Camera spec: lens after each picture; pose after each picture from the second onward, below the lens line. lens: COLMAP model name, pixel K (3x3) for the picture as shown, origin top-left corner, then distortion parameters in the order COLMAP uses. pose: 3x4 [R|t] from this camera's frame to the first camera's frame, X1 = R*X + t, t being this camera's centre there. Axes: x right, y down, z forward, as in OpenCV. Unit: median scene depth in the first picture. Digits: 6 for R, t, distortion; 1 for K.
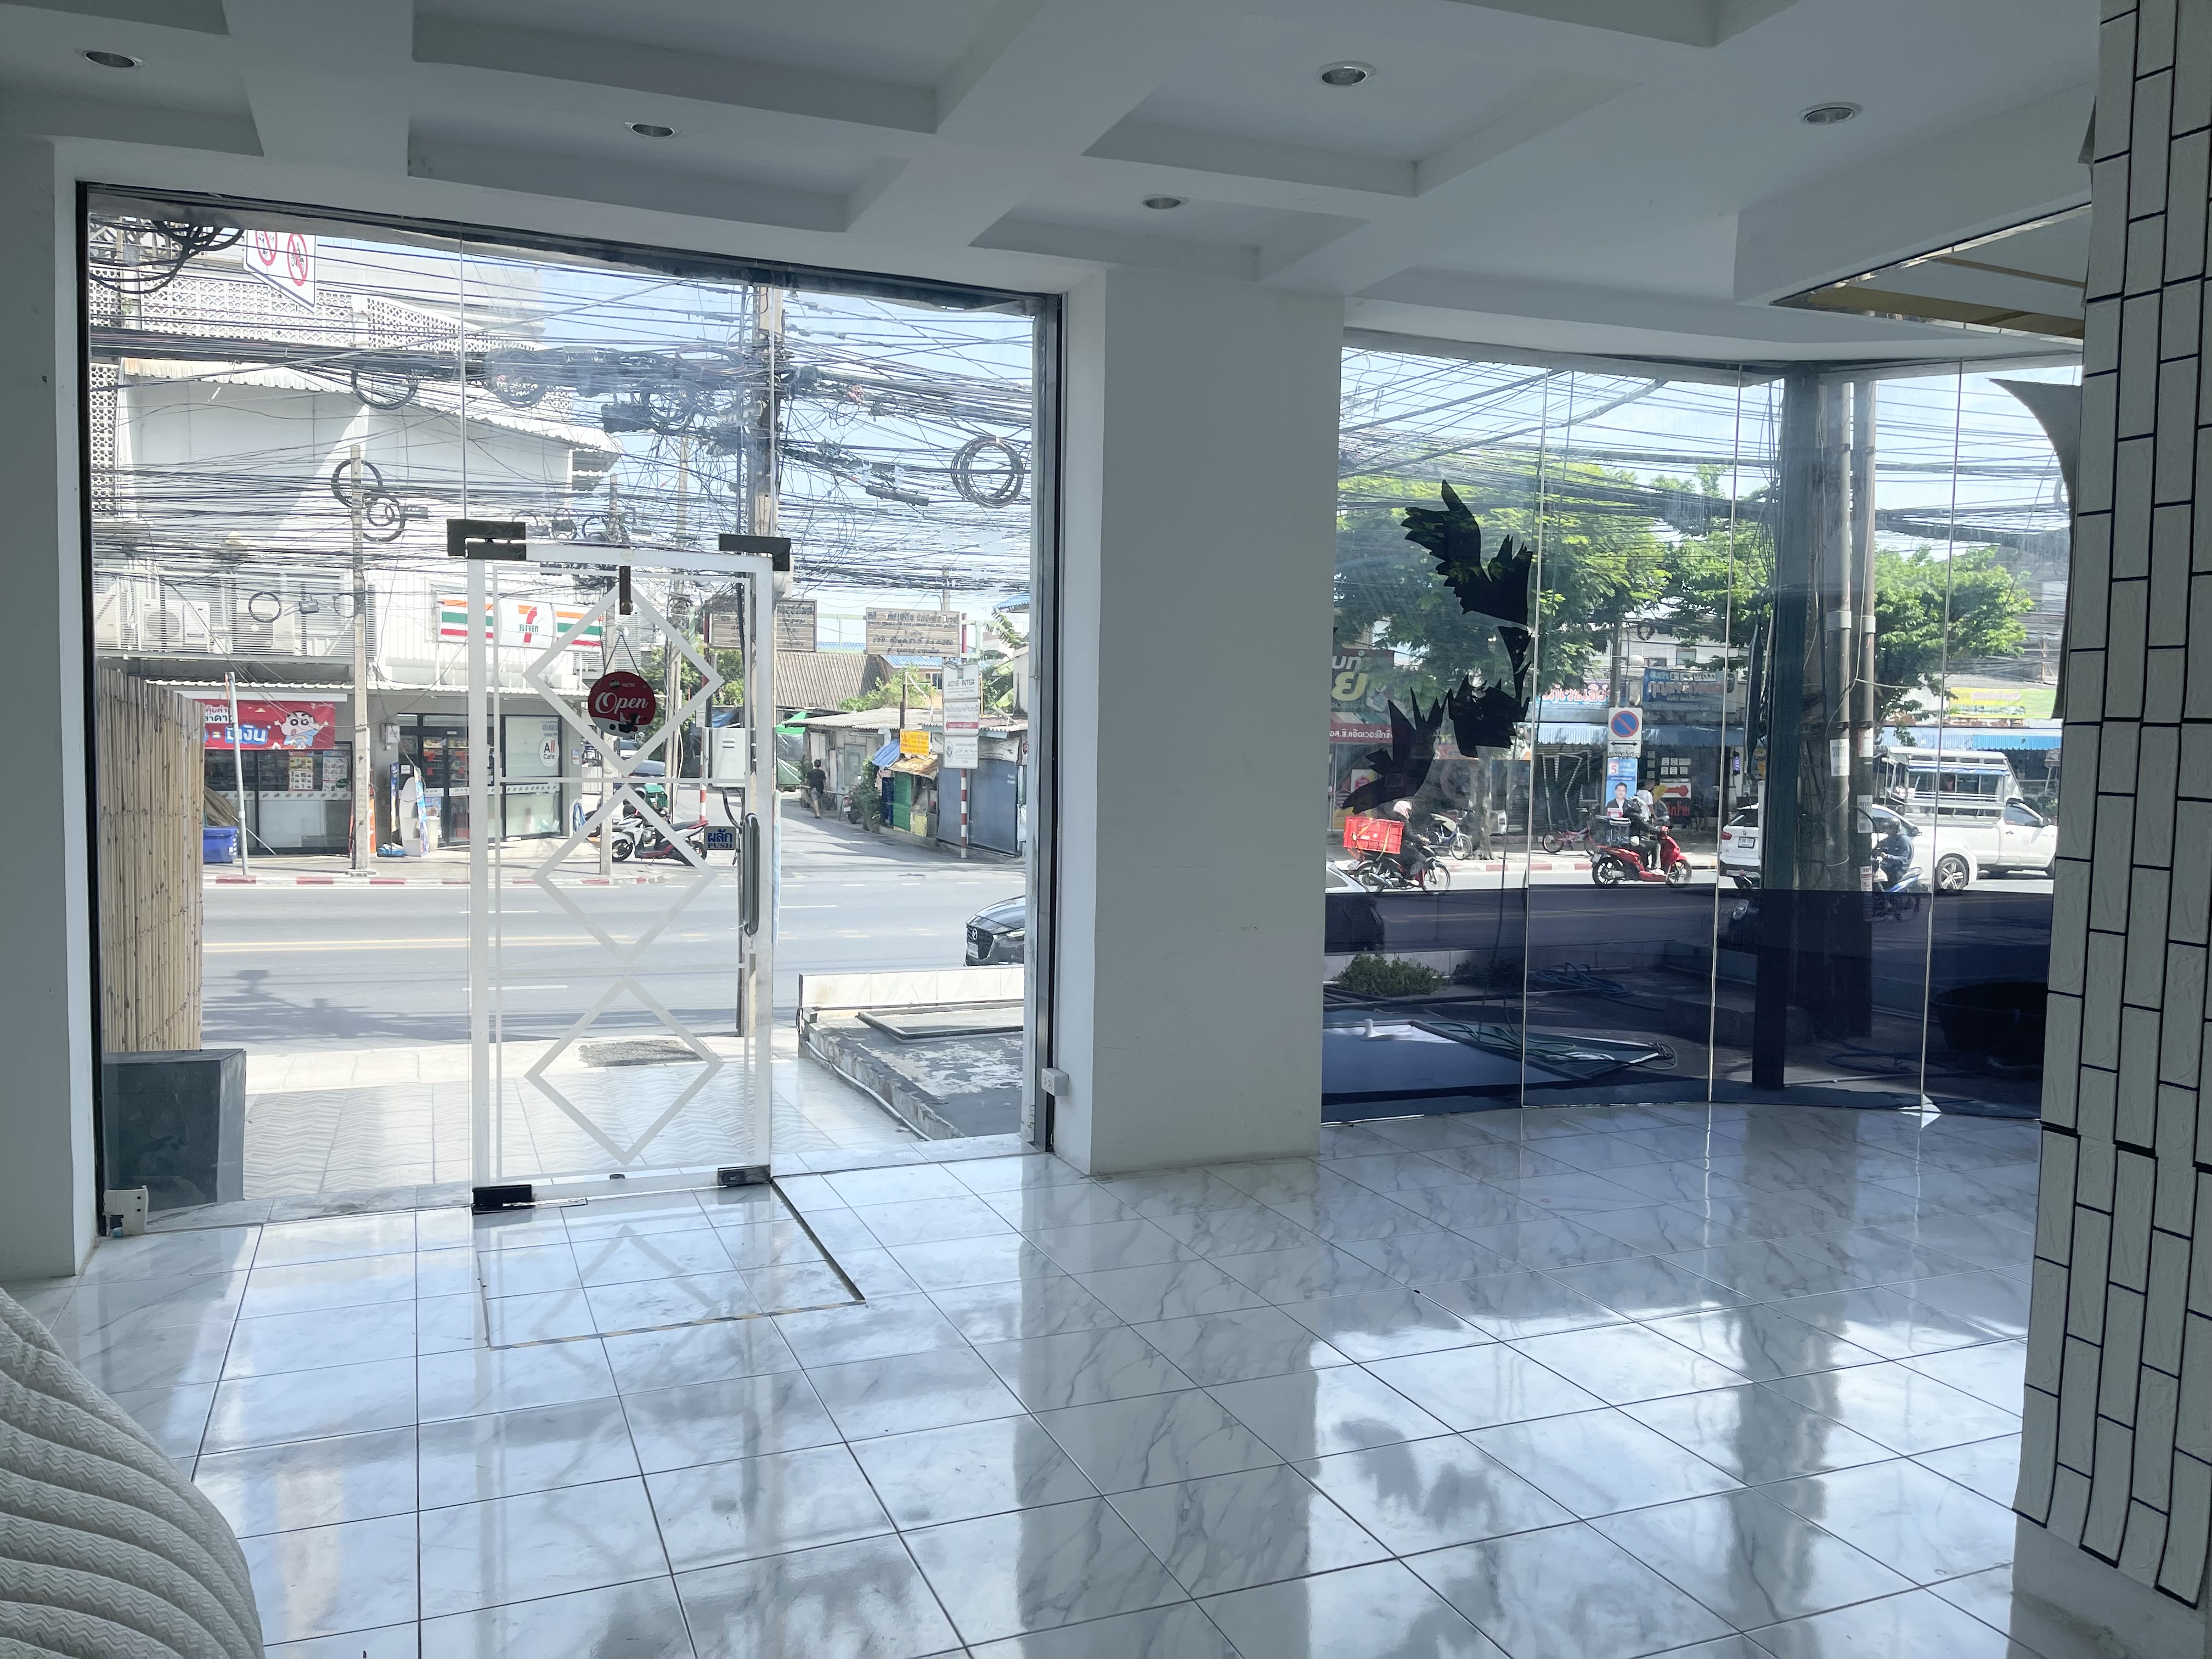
lens RADIAL K [[1686.9, 0, 1091.8], [0, 1686.9, 839.3], [0, 0, 1]] dist [0.074796, -0.093873]
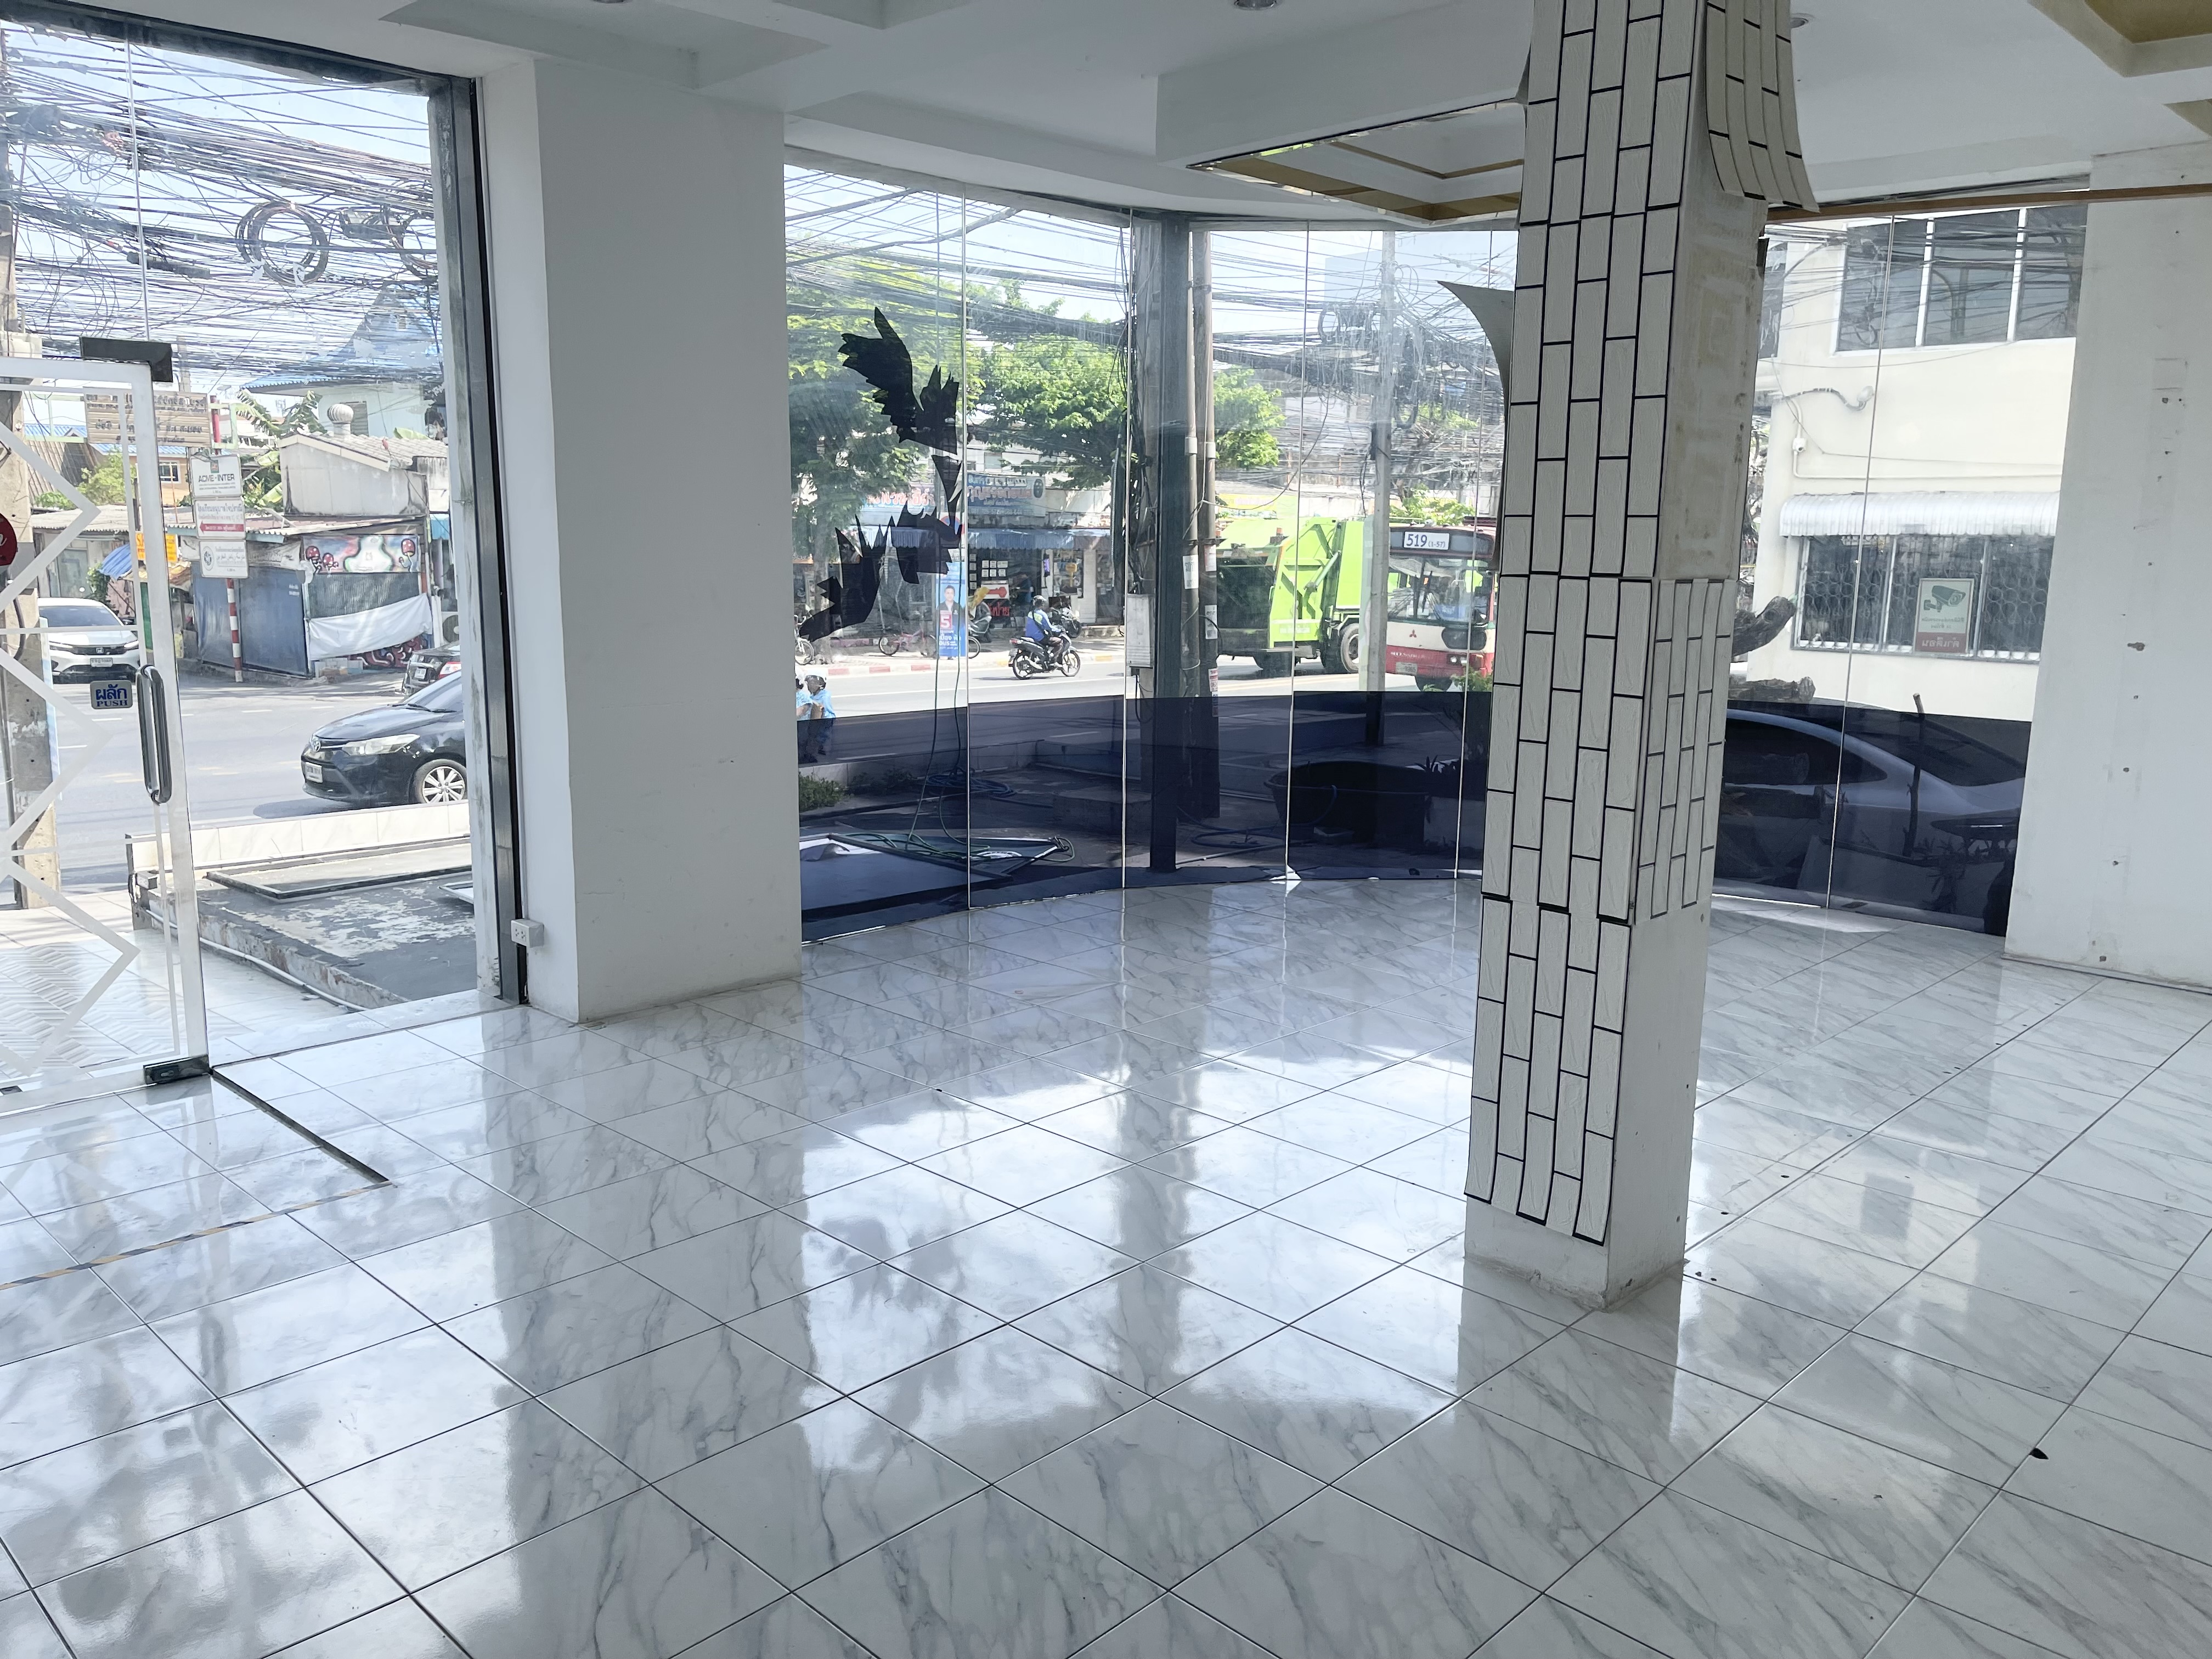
lens RADIAL K [[1686.9, 0, 1121.4], [0, 1686.9, 828.1], [0, 0, 1]] dist [0.074796, -0.093873]
pose [[0.913554, -0.074138, 0.399903, -0.080490], [0.029382, 0.992707, 0.116915, -0.015788], [-0.405654, -0.095059, 0.909070, -0.011240]]
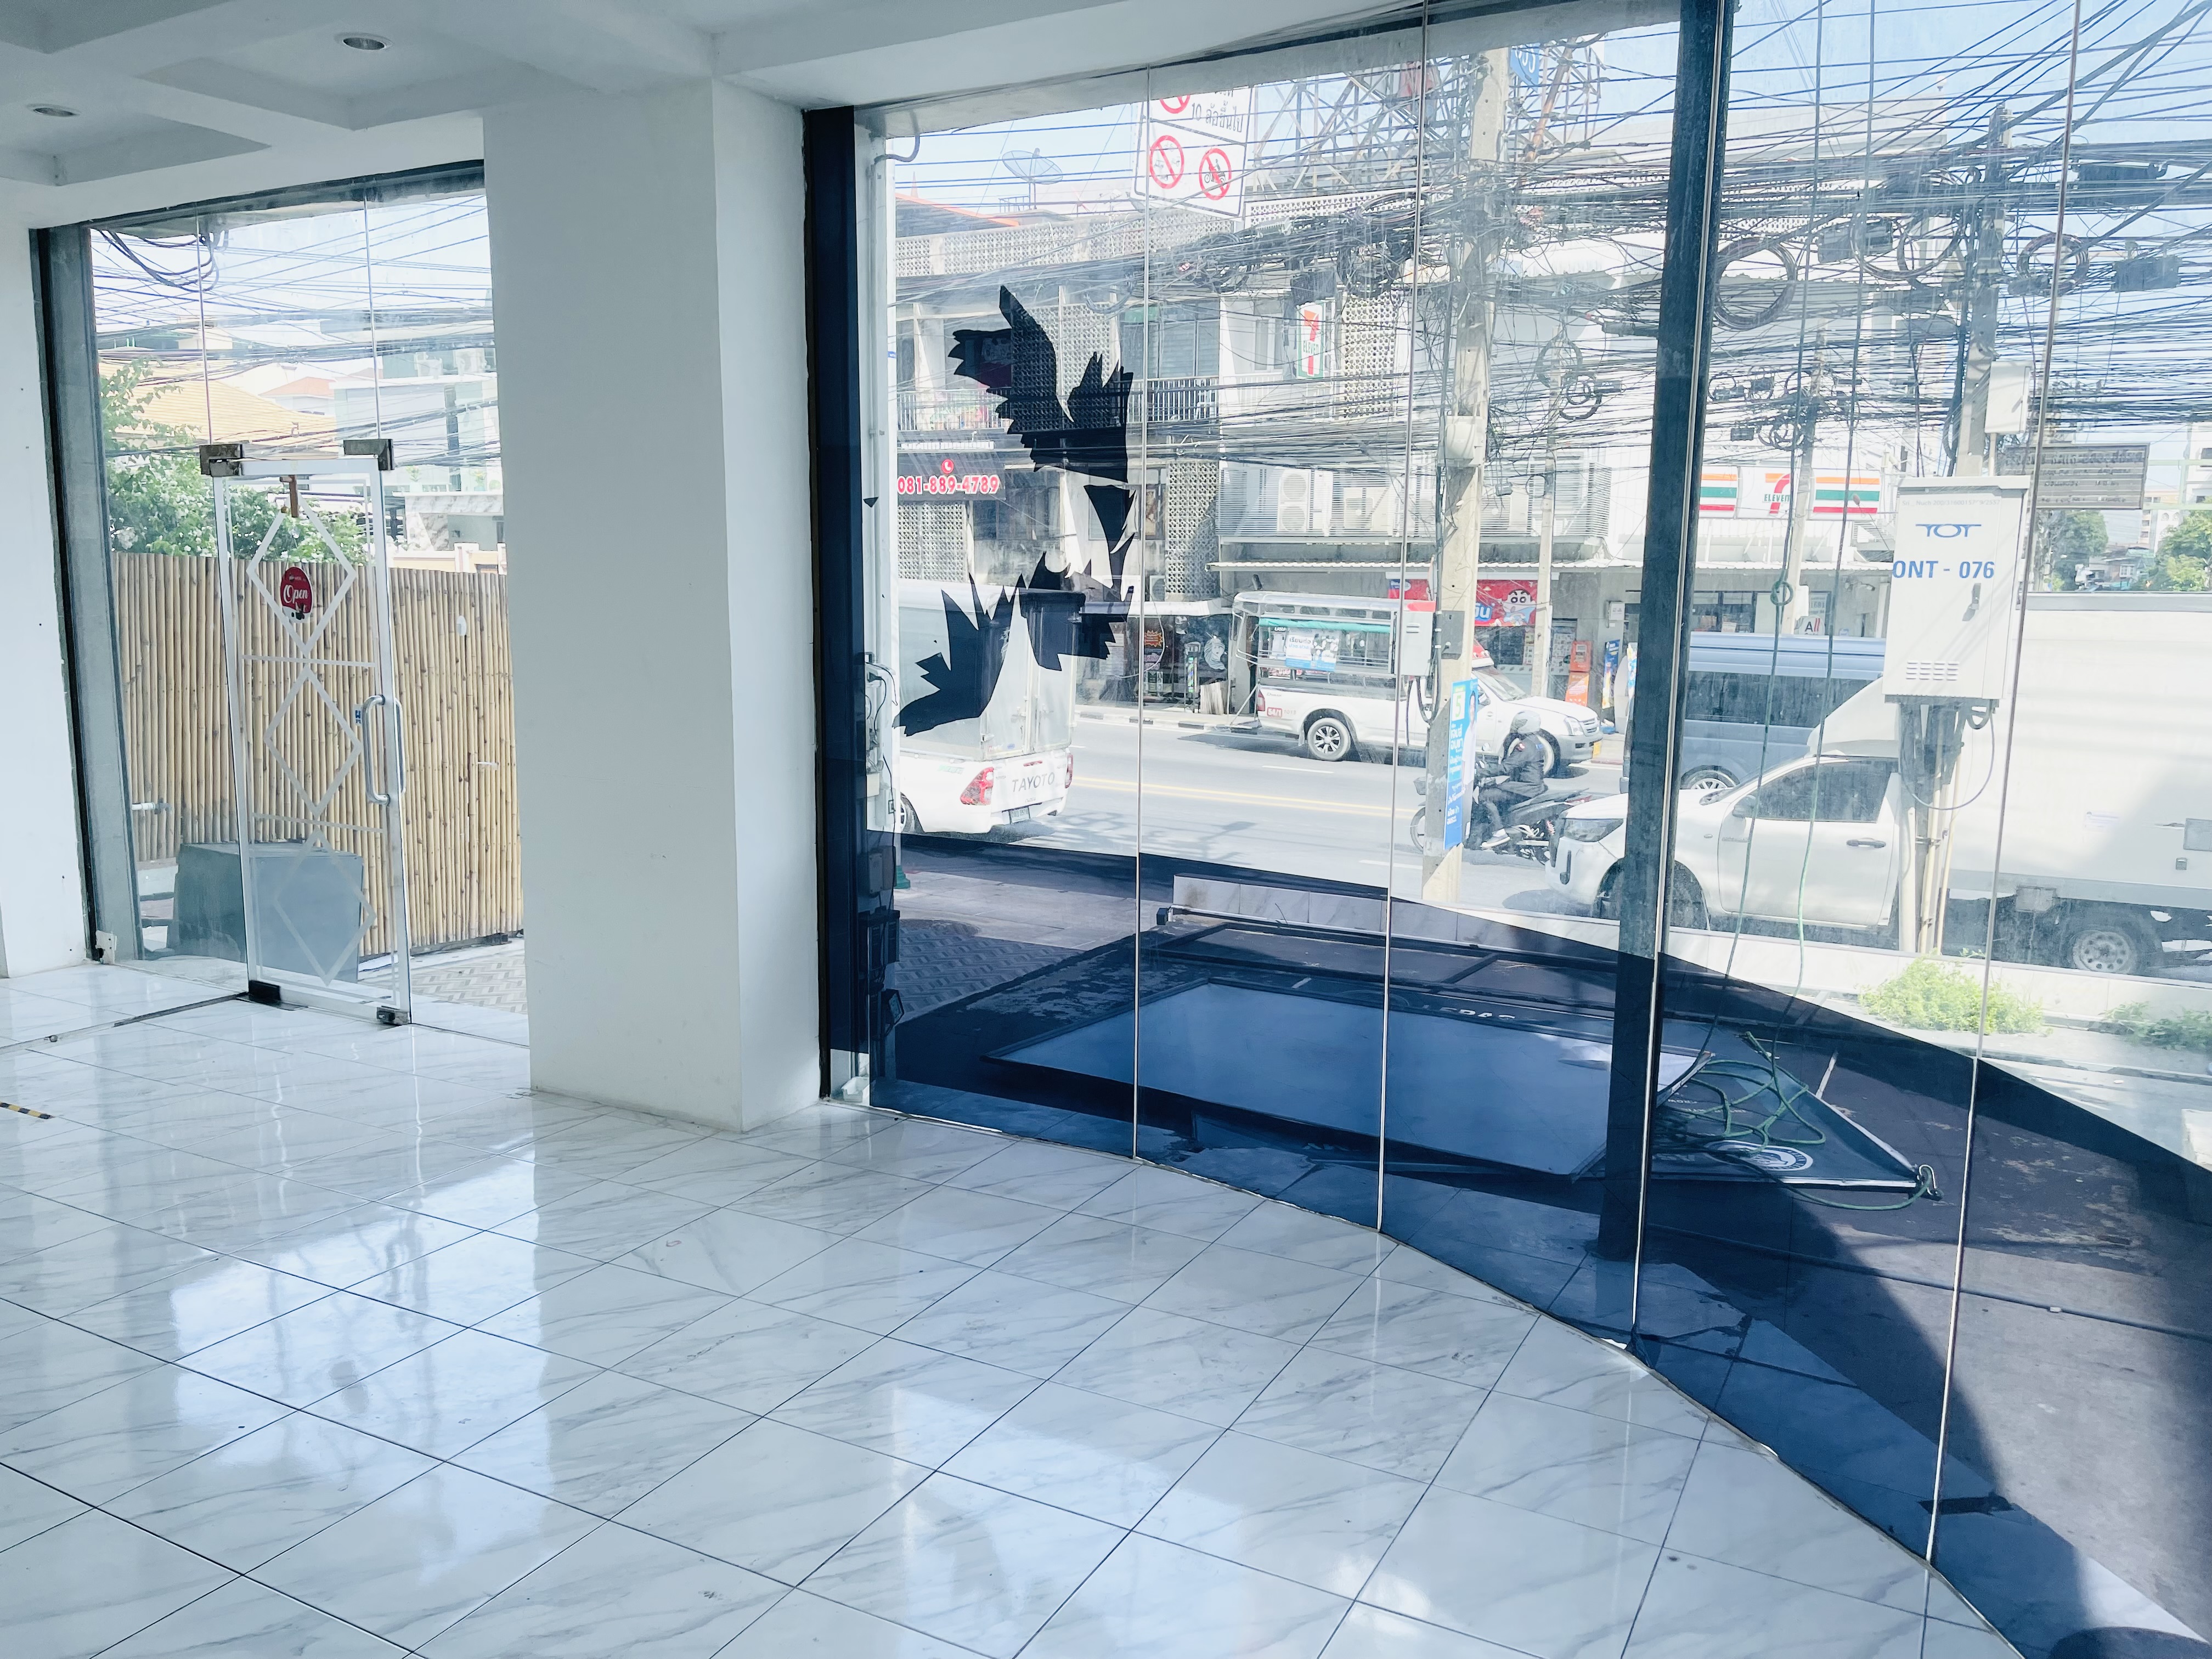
lens RADIAL K [[1686.9, 0, 1101.2], [0, 1686.9, 826.8], [0, 0, 1]] dist [0.074796, -0.093873]
pose [[0.631758, 0.107073, -0.767735, 0.752373], [-0.056089, 0.994132, 0.092494, -0.045864], [0.773134, -0.015372, 0.634057, 0.516786]]
